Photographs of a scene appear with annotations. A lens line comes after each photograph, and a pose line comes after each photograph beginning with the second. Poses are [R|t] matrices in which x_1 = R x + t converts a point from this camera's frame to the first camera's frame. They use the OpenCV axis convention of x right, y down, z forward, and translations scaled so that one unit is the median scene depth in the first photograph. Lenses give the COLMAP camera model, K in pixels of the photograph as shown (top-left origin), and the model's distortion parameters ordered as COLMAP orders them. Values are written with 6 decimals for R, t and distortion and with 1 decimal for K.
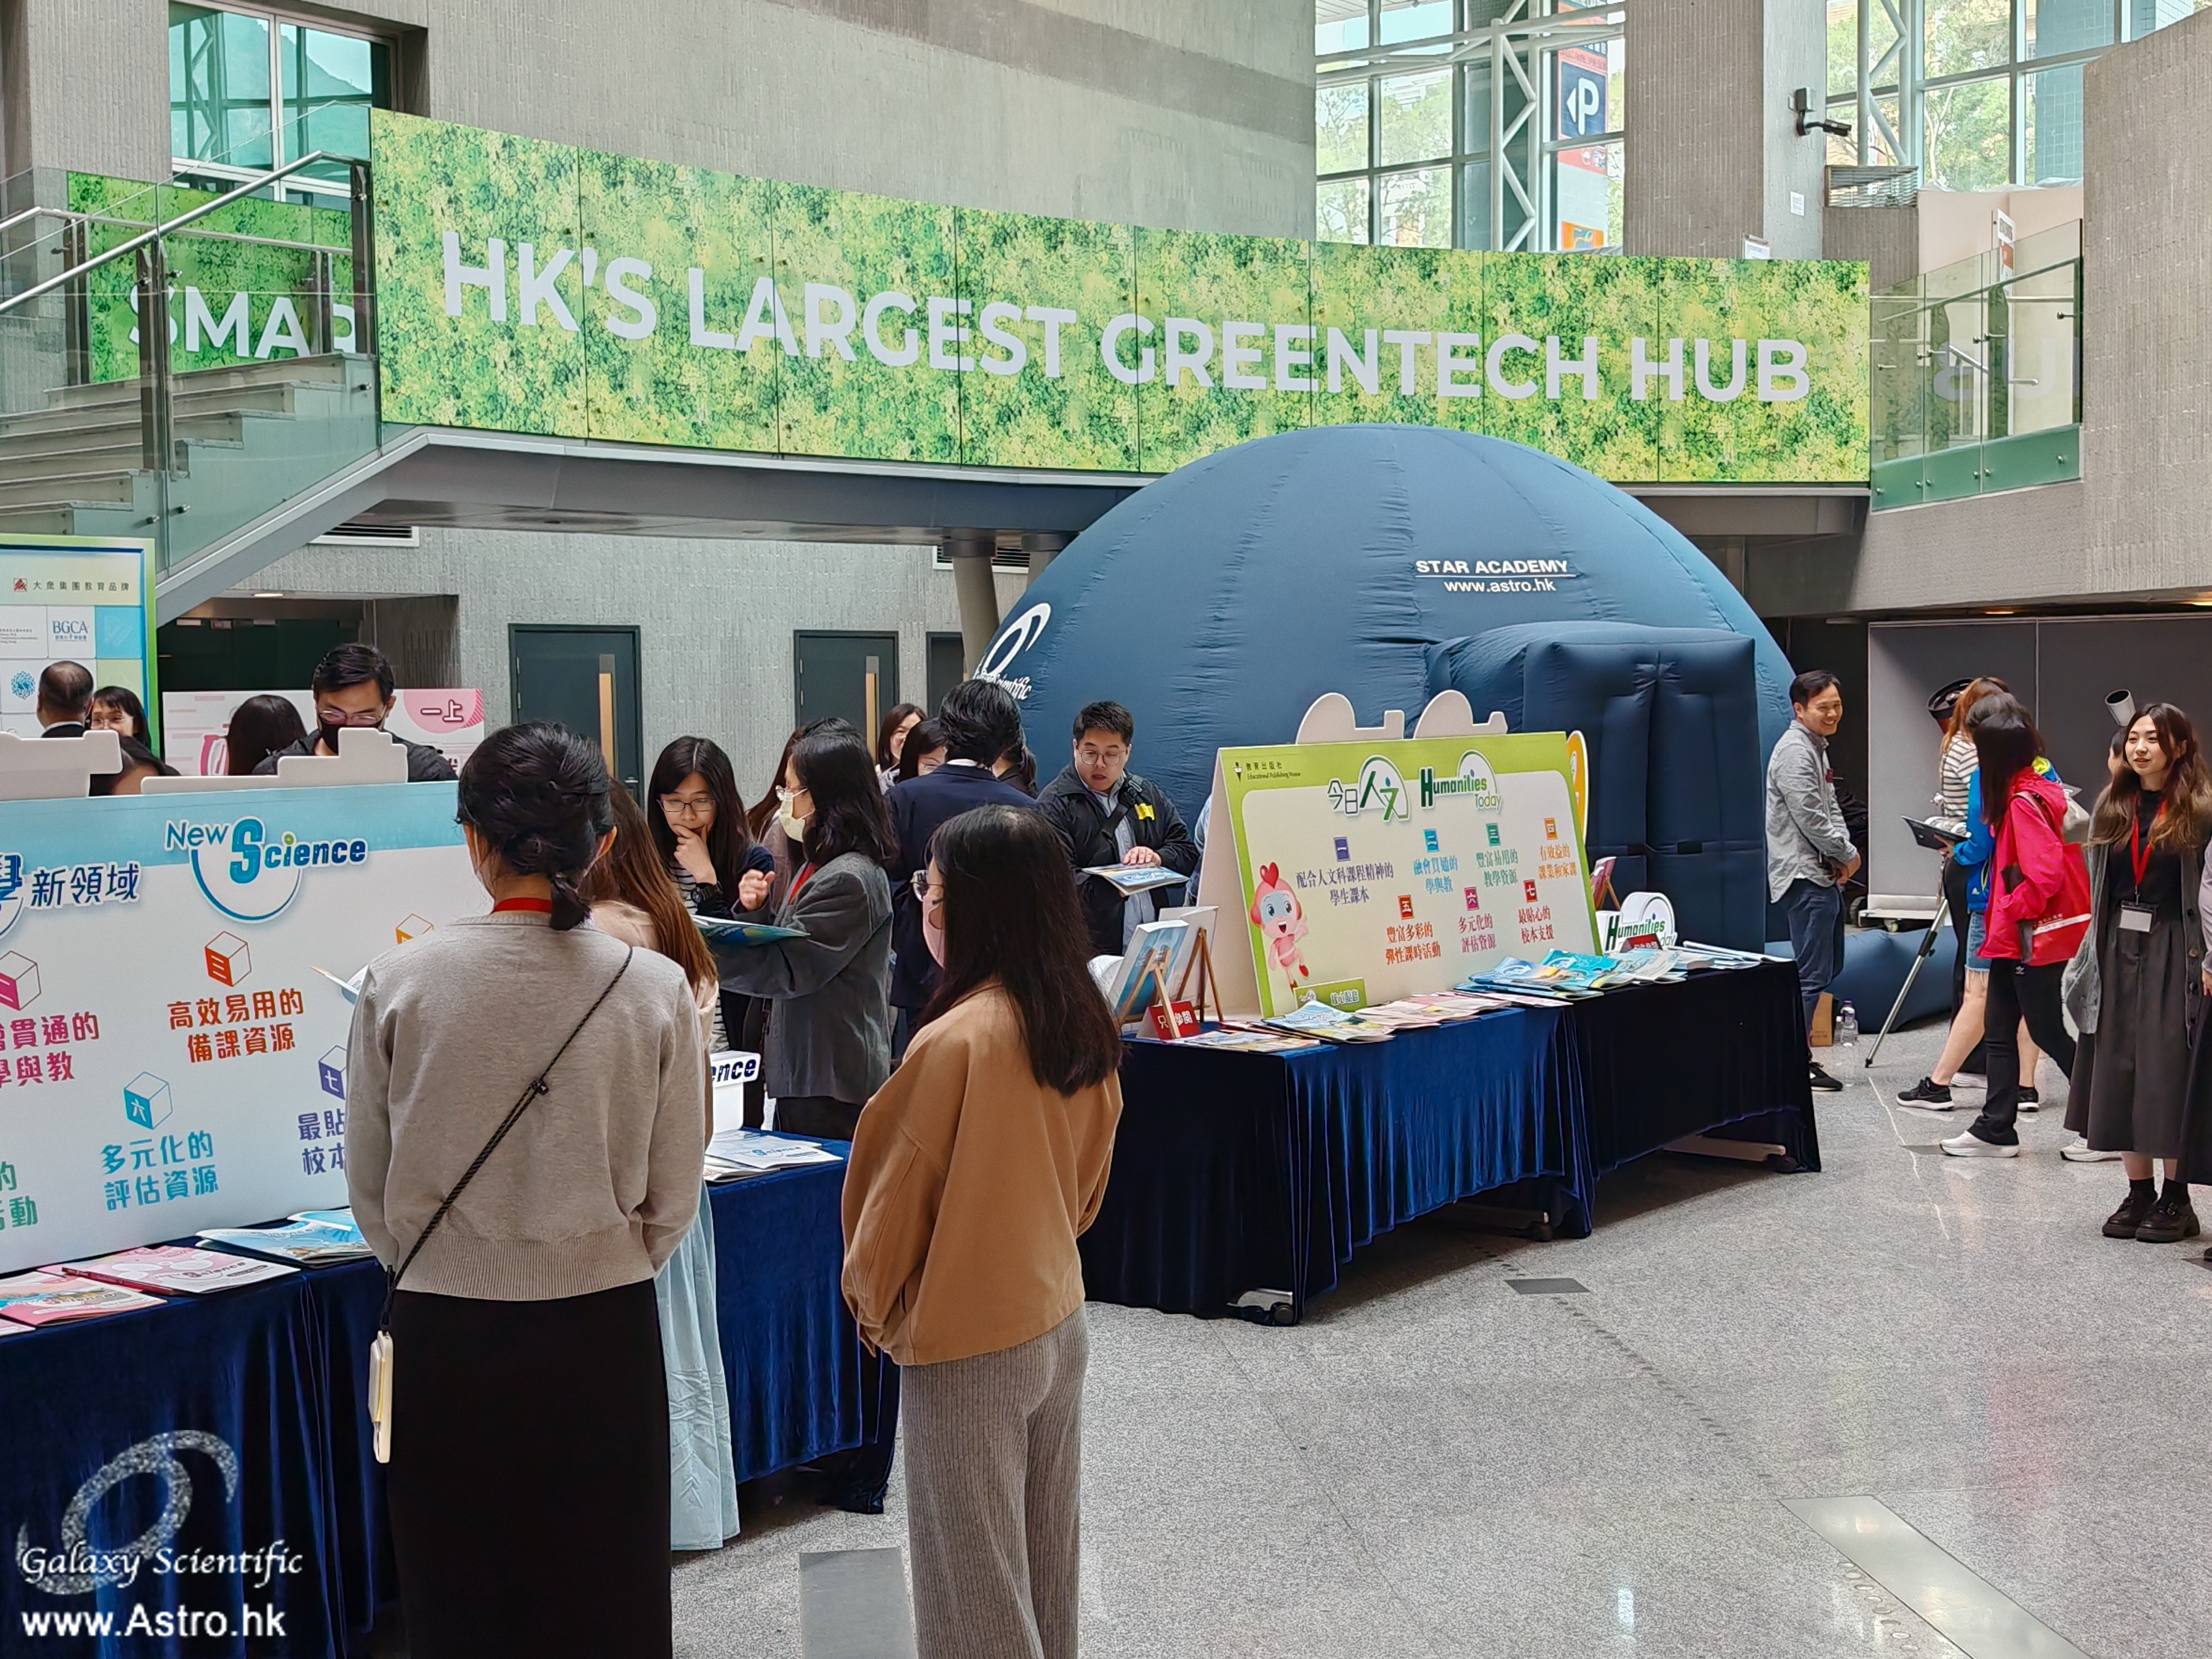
lens RADIAL K [[2688.6, 0, 1106.0], [0, 2688.6, 829.5], [0, 0, 1]] dist [0.261214, -0.923205]
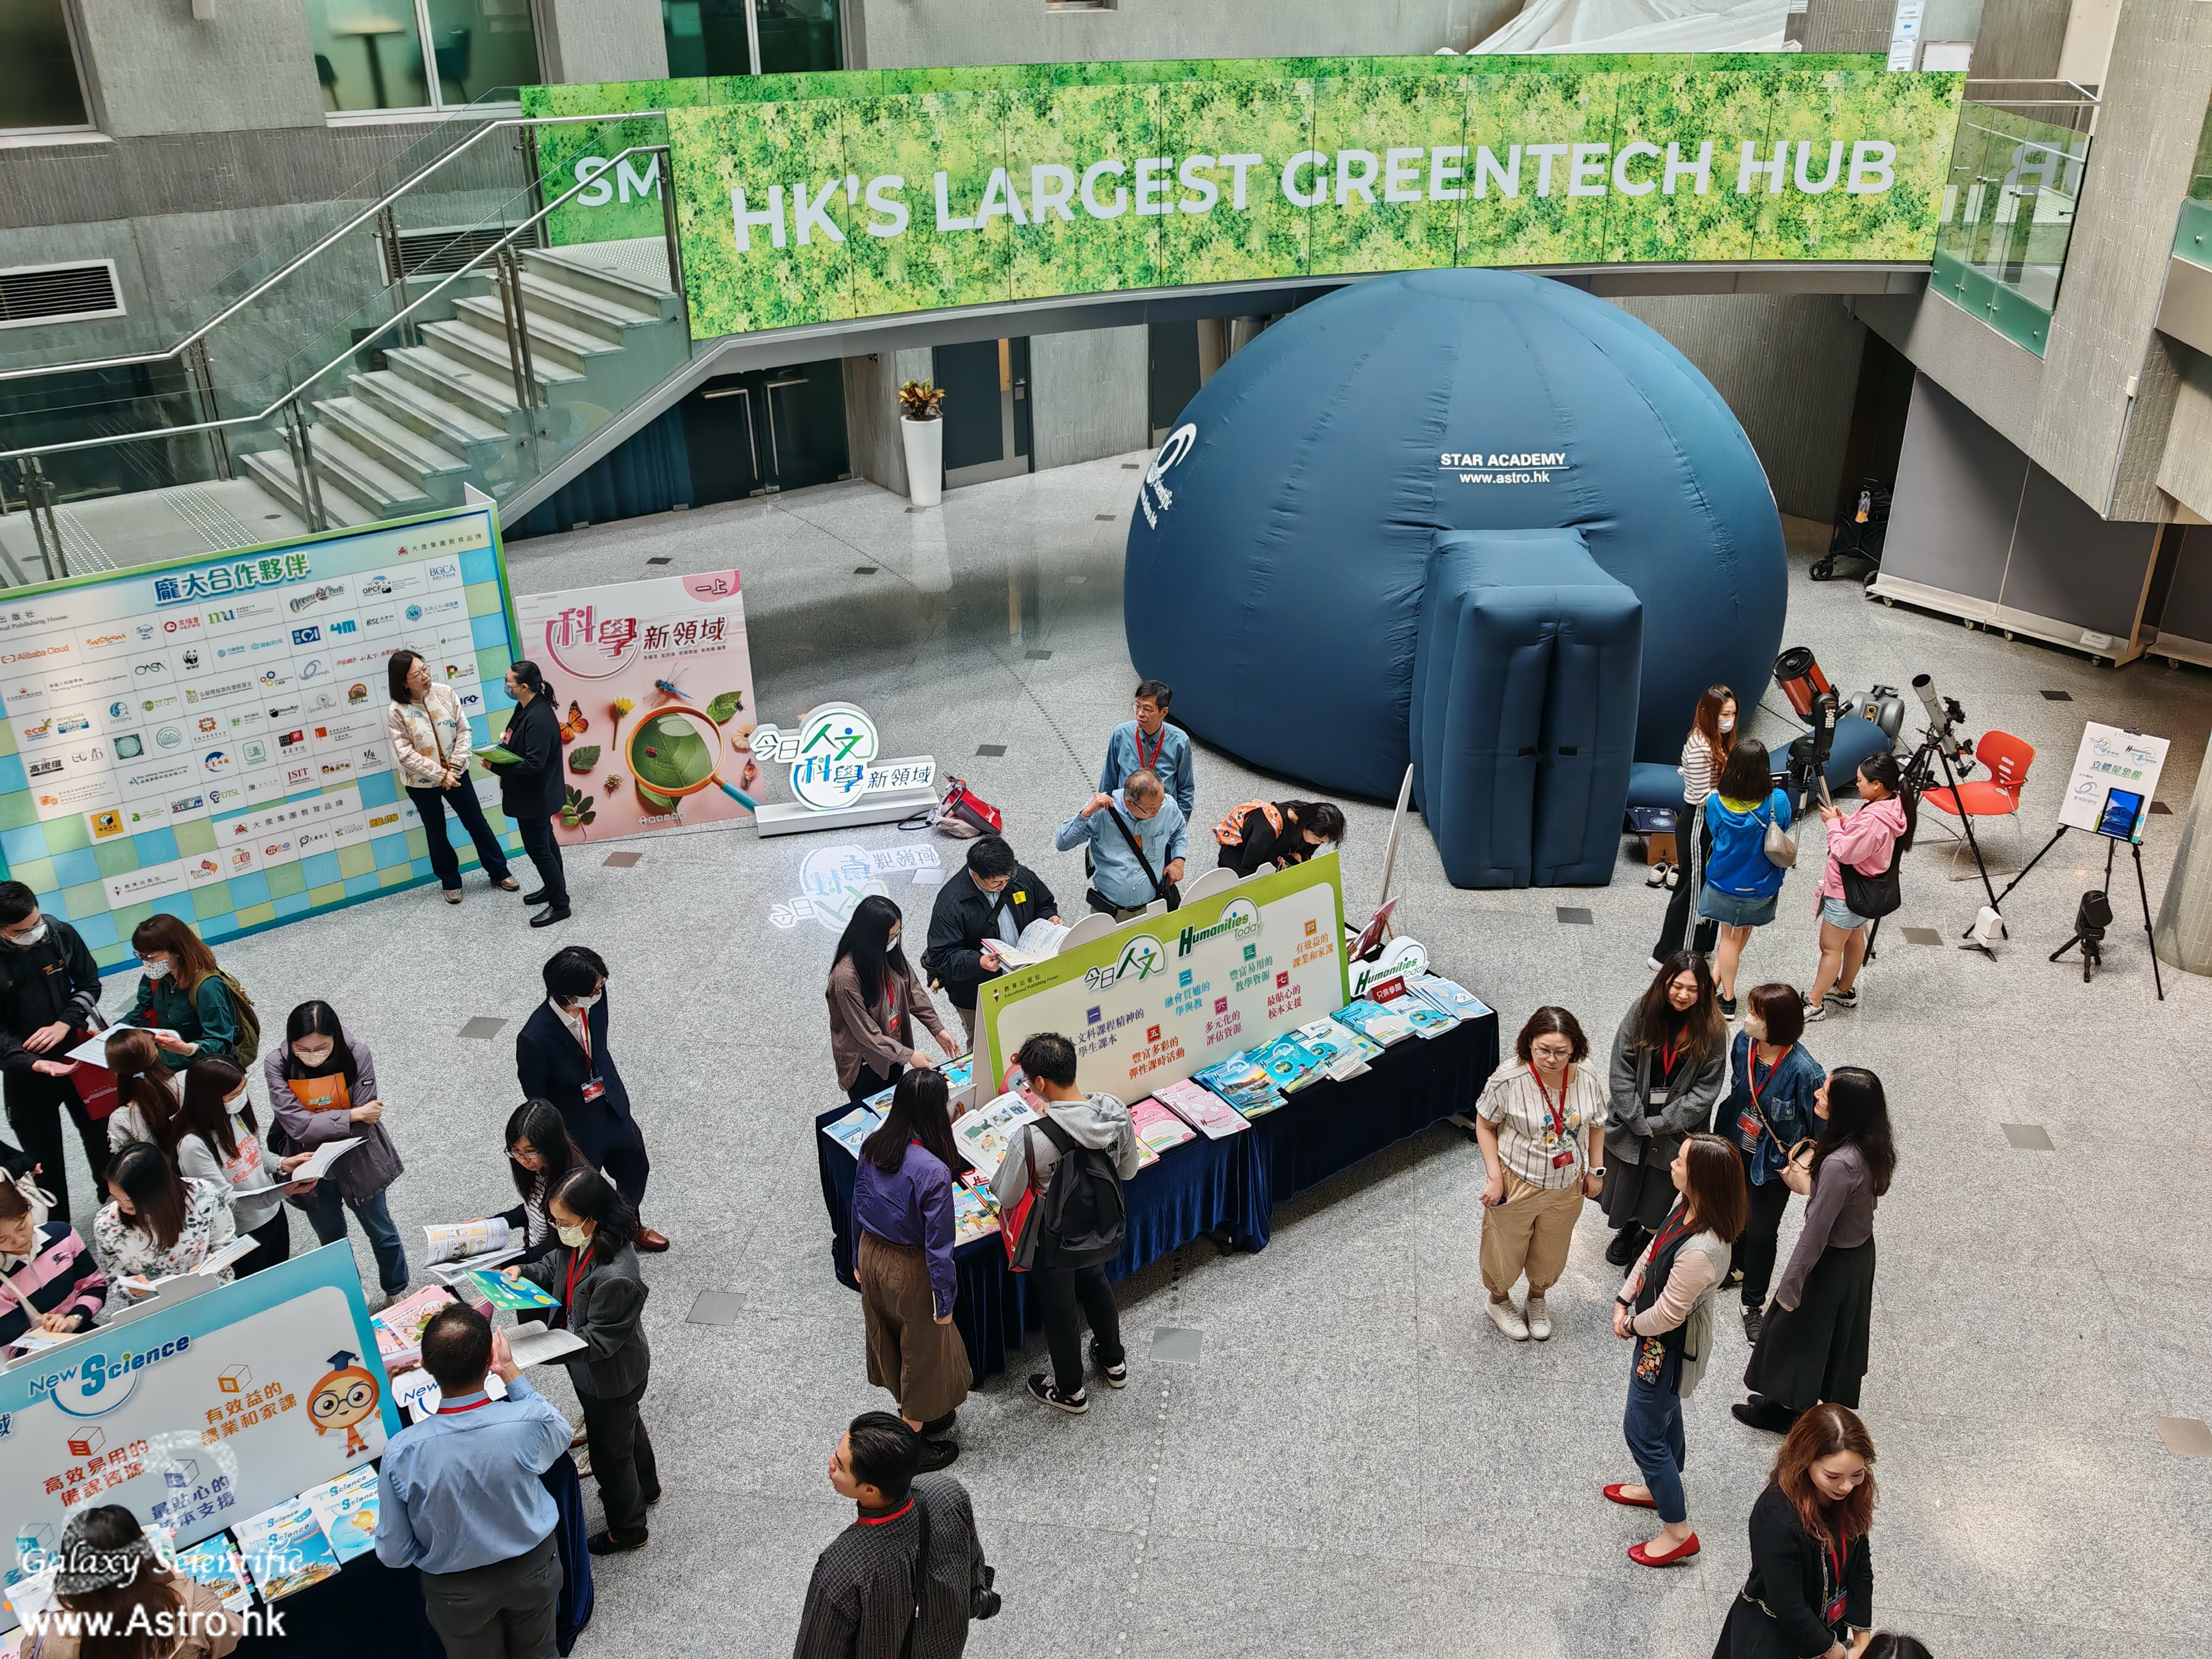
lens RADIAL K [[1788.9, 0, 1144.7], [0, 1788.9, 798.8], [0, 0, 1]] dist [0.004224, -0.003133]
pose [[0.969040, 0.118958, -0.216358, 0.155286], [-0.025805, 0.920280, 0.390409, -0.238171], [0.245552, -0.372738, 0.894858, 0.104148]]
